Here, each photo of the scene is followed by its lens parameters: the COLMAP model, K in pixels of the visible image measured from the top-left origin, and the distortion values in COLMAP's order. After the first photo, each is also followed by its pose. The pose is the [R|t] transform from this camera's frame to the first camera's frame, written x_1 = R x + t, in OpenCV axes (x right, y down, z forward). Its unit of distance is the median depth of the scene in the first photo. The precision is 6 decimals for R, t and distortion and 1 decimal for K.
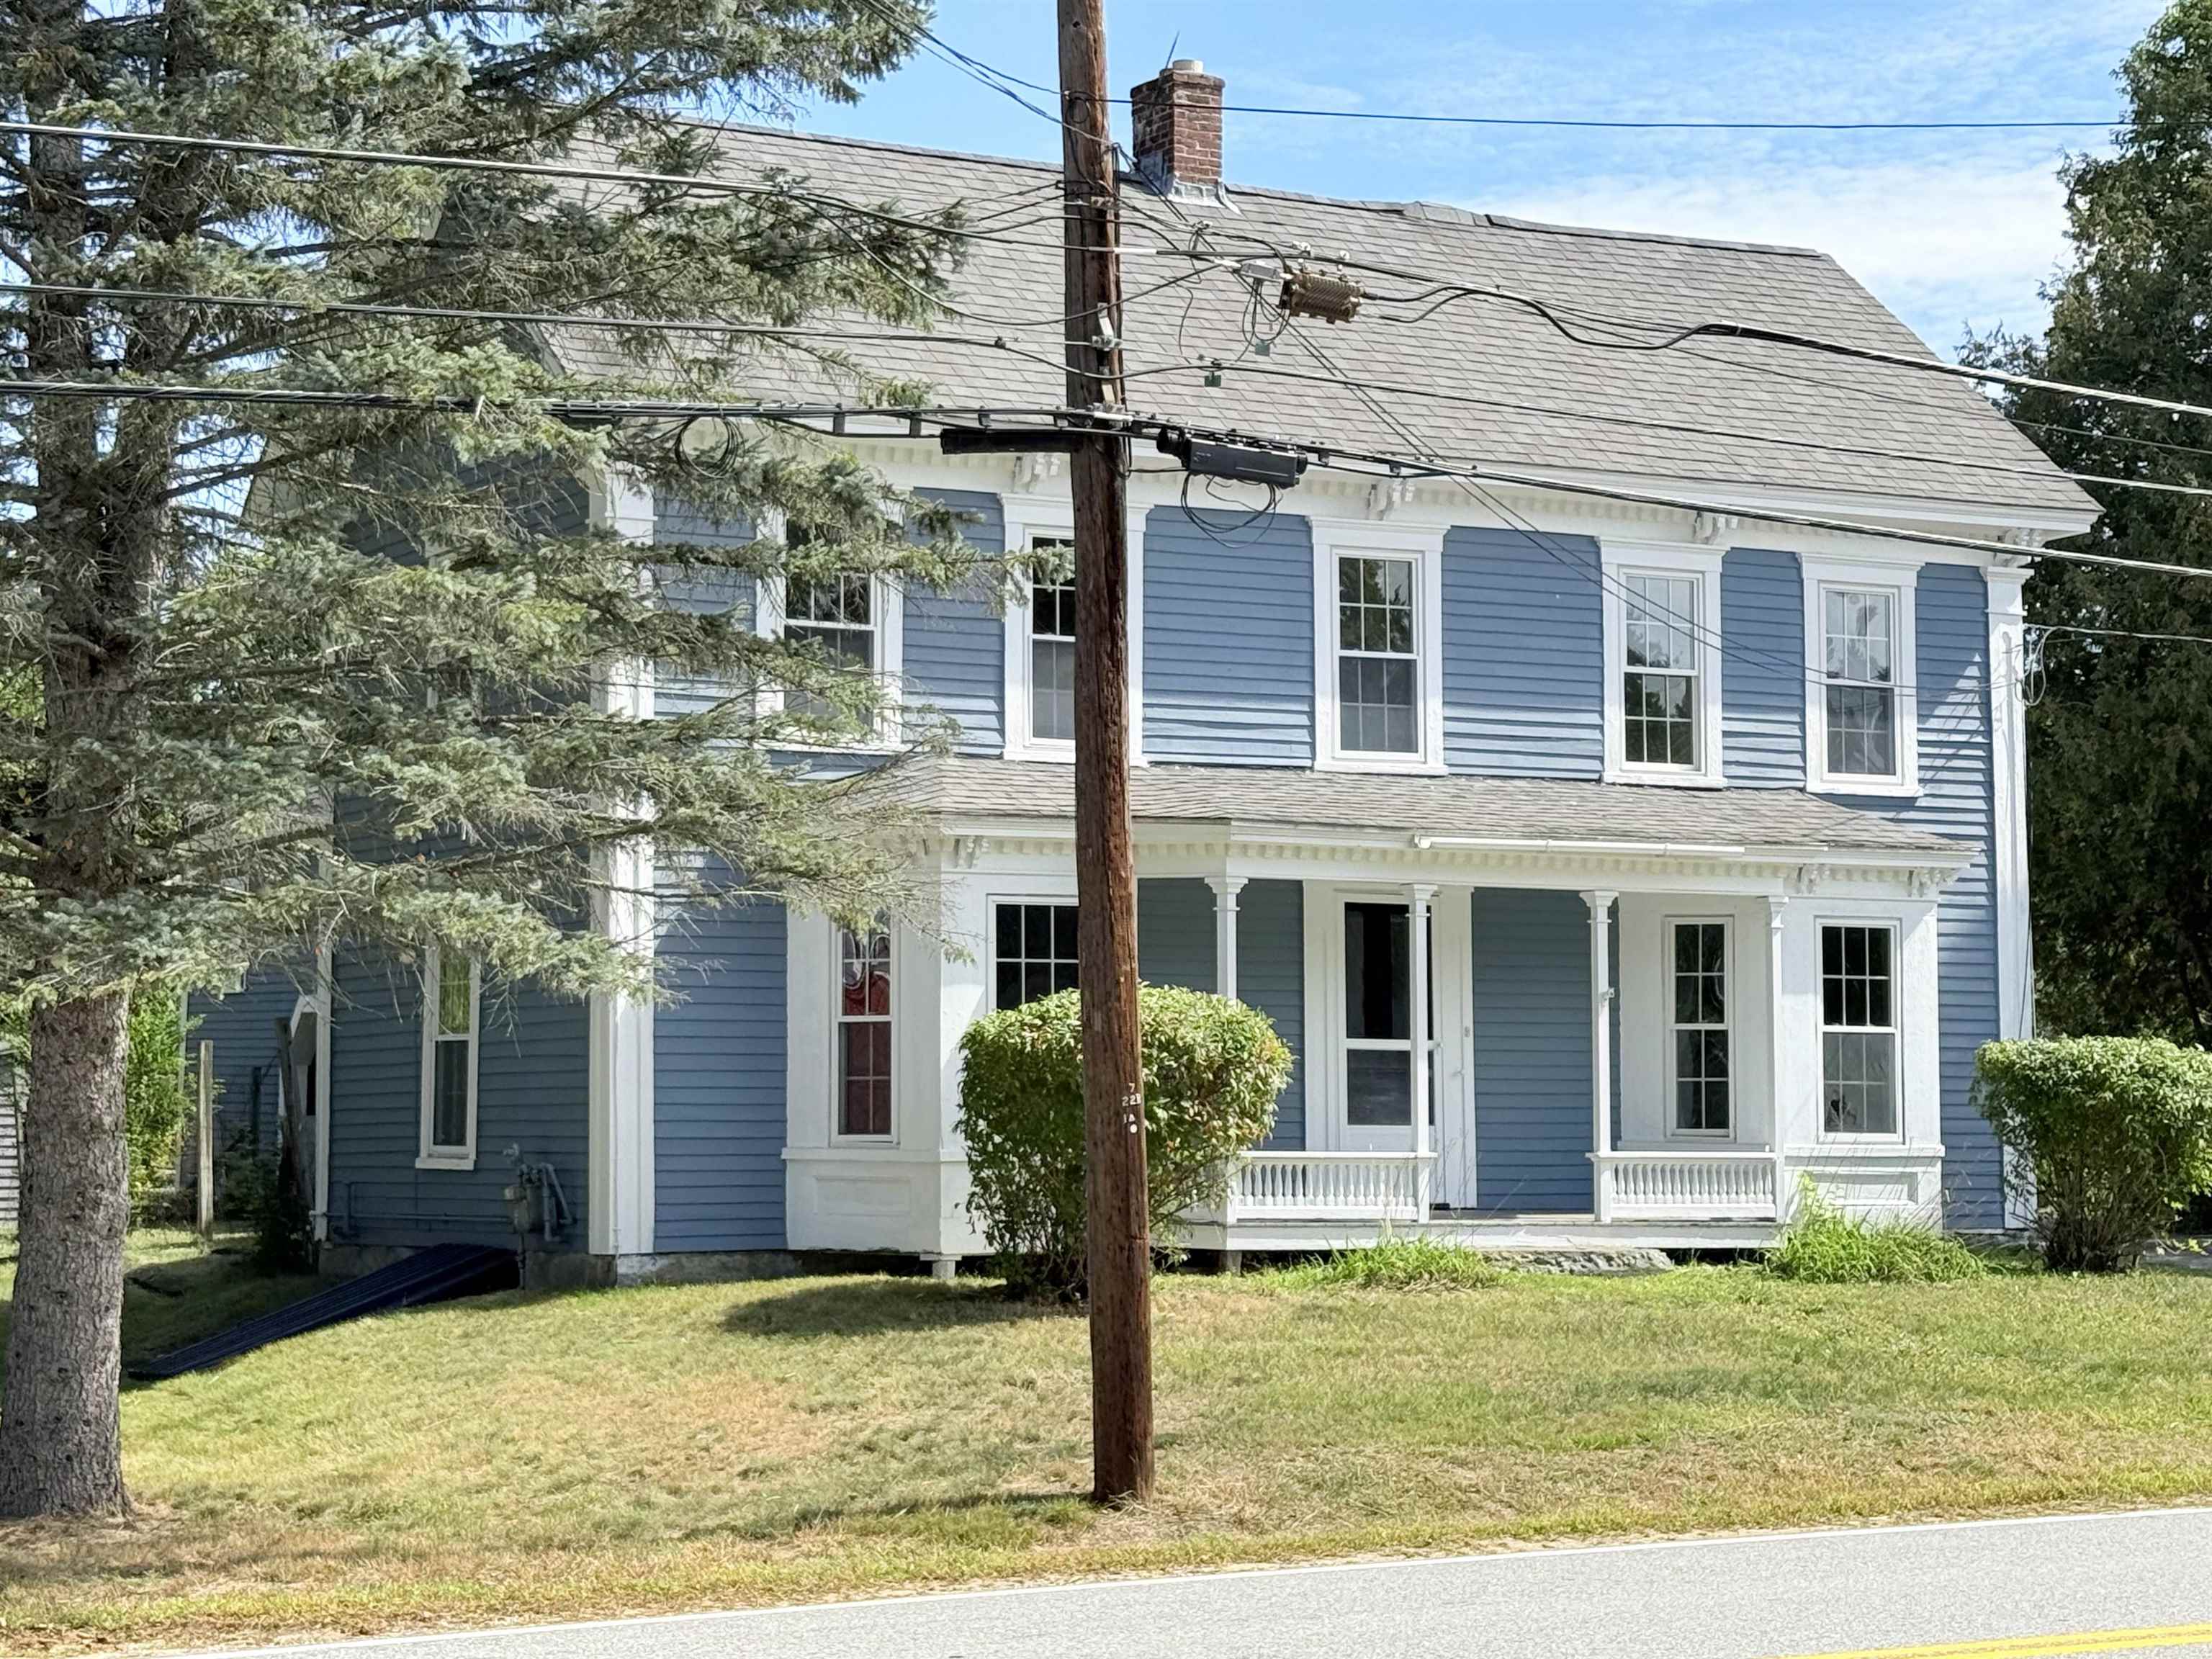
lens RADIAL K [[4202.4, 0, 1106.0], [0, 4202.4, 829.5], [0, 0, 1]] dist [0.147067, -0.023574]
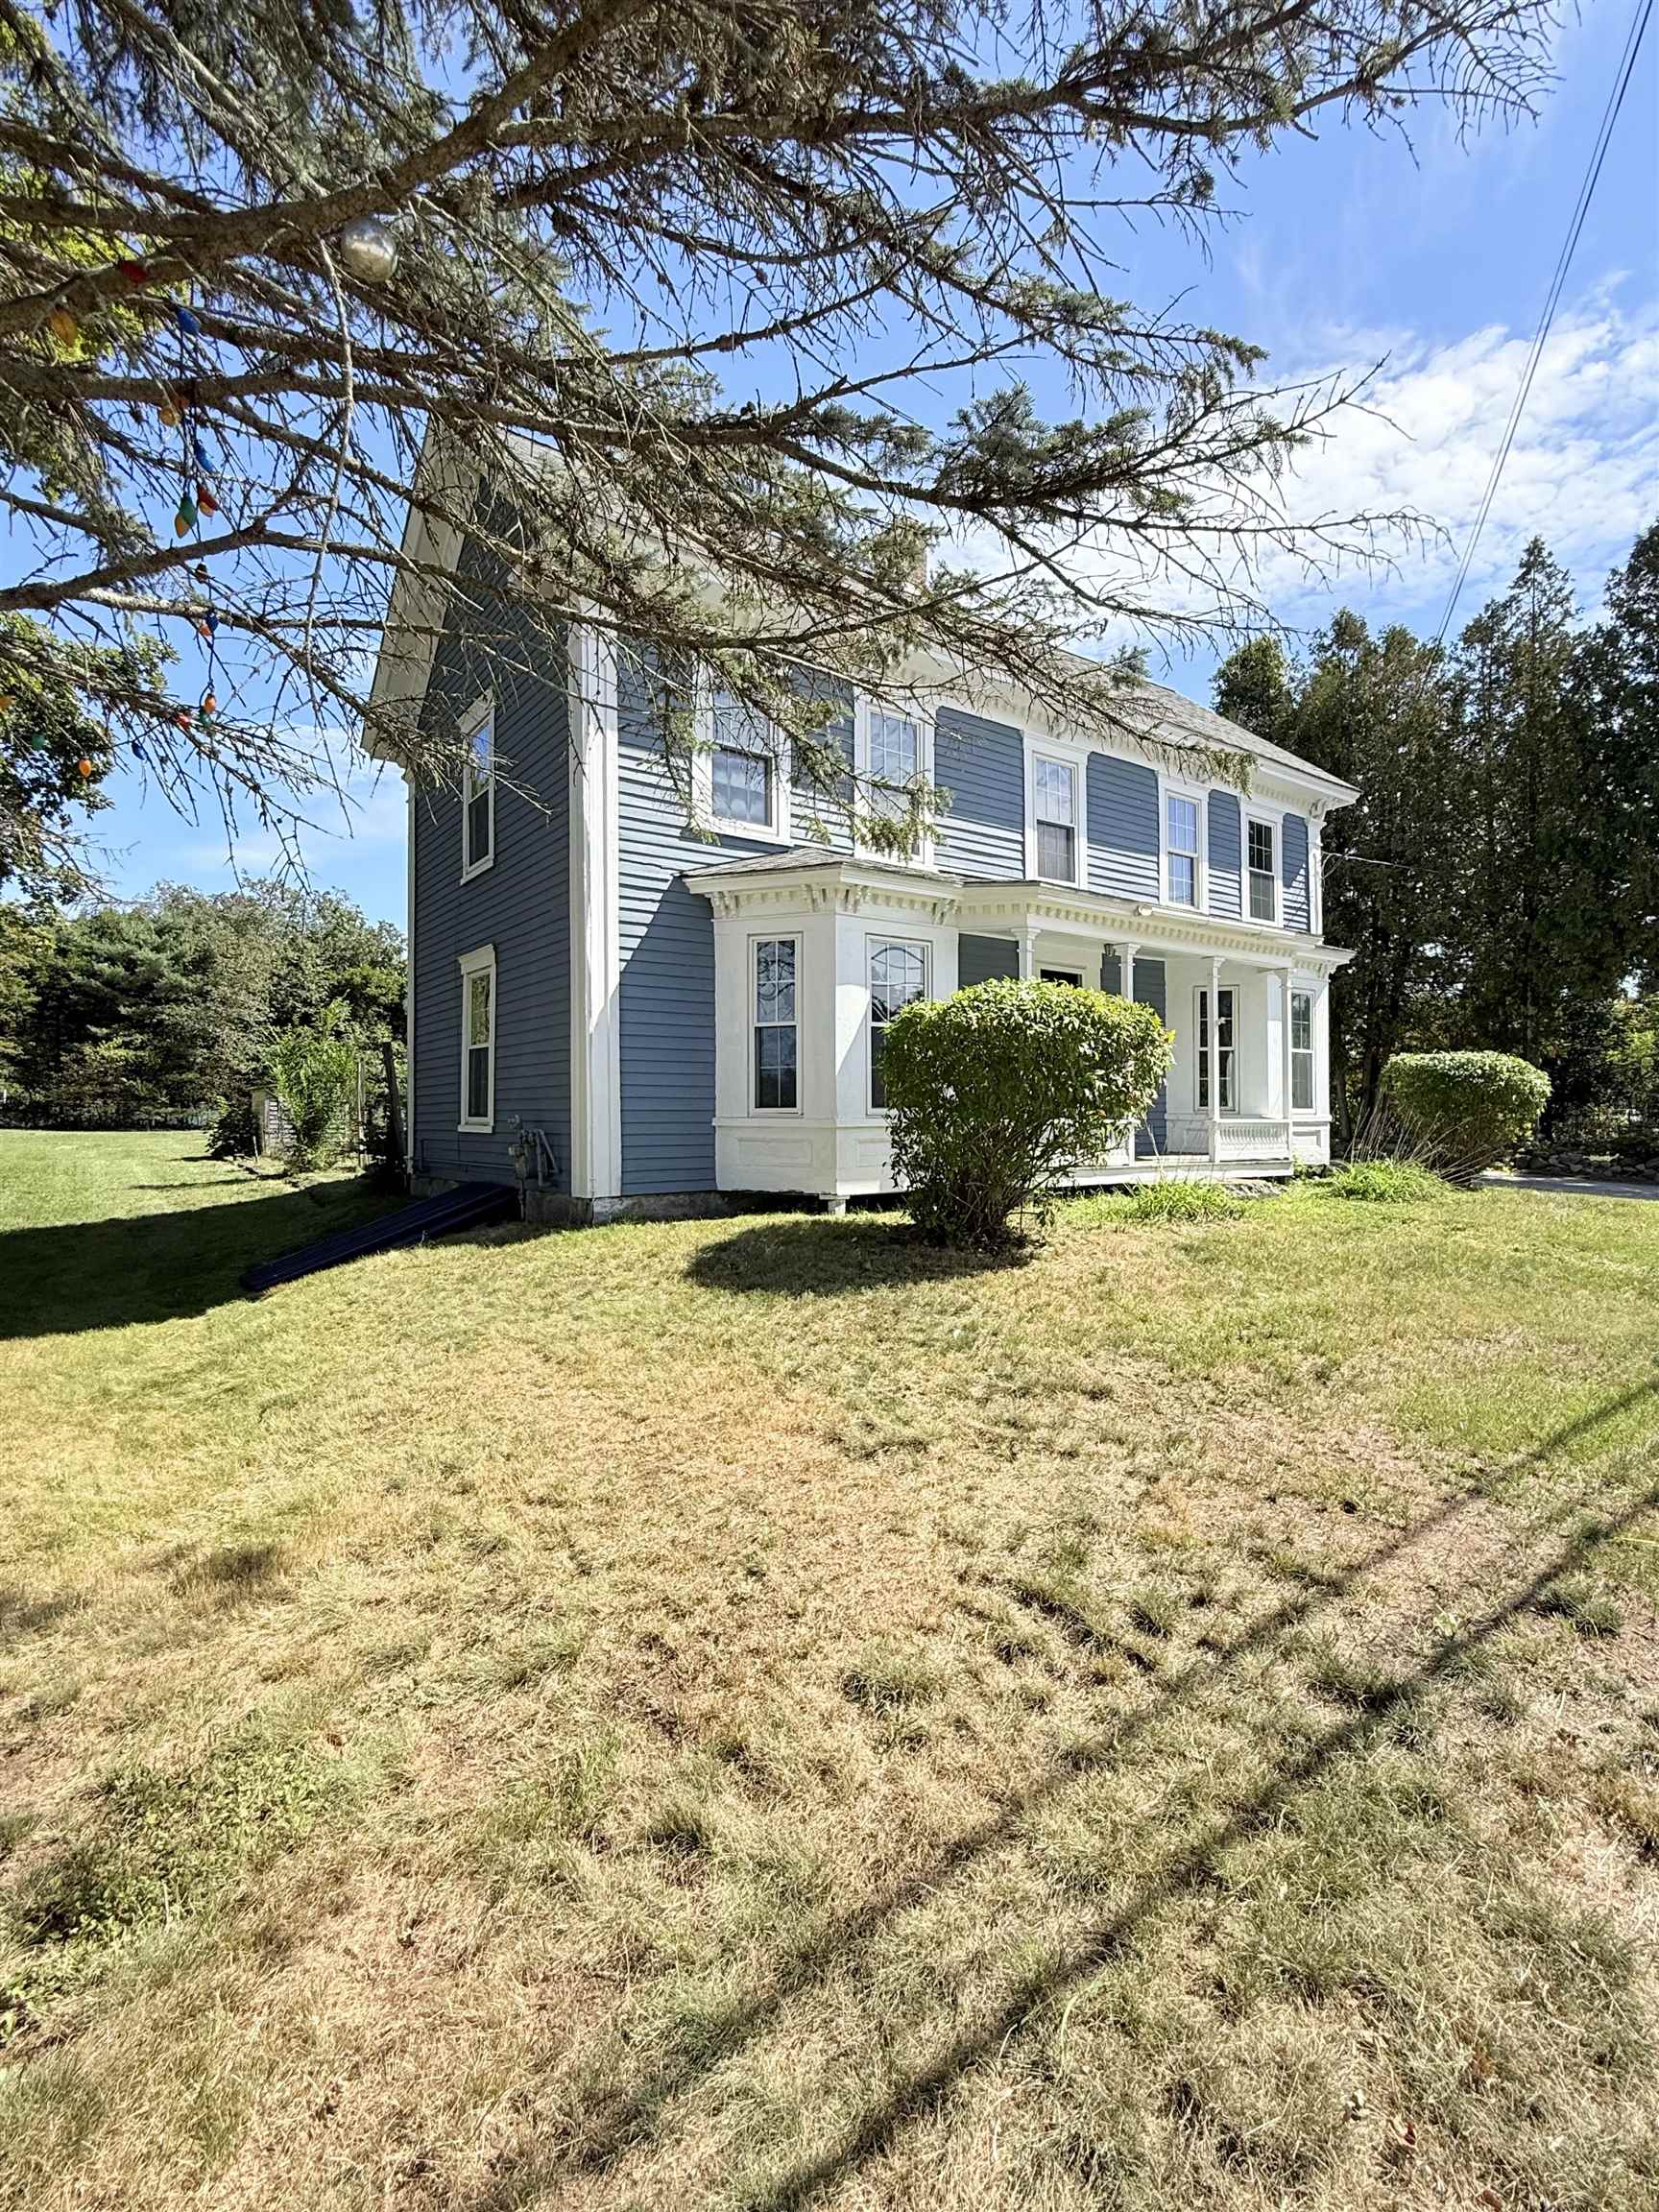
lens RADIAL K [[1018.6, 0, 829.8], [0, 1018.6, 1079.4], [0, 0, 1]] dist [0.002386, 0.000099]
pose [[0.992071, 0.001999, 0.125663, -0.075734], [-0.006198, 0.999435, 0.033032, 0.048276], [-0.125526, -0.033549, 0.991523, 0.619423]]
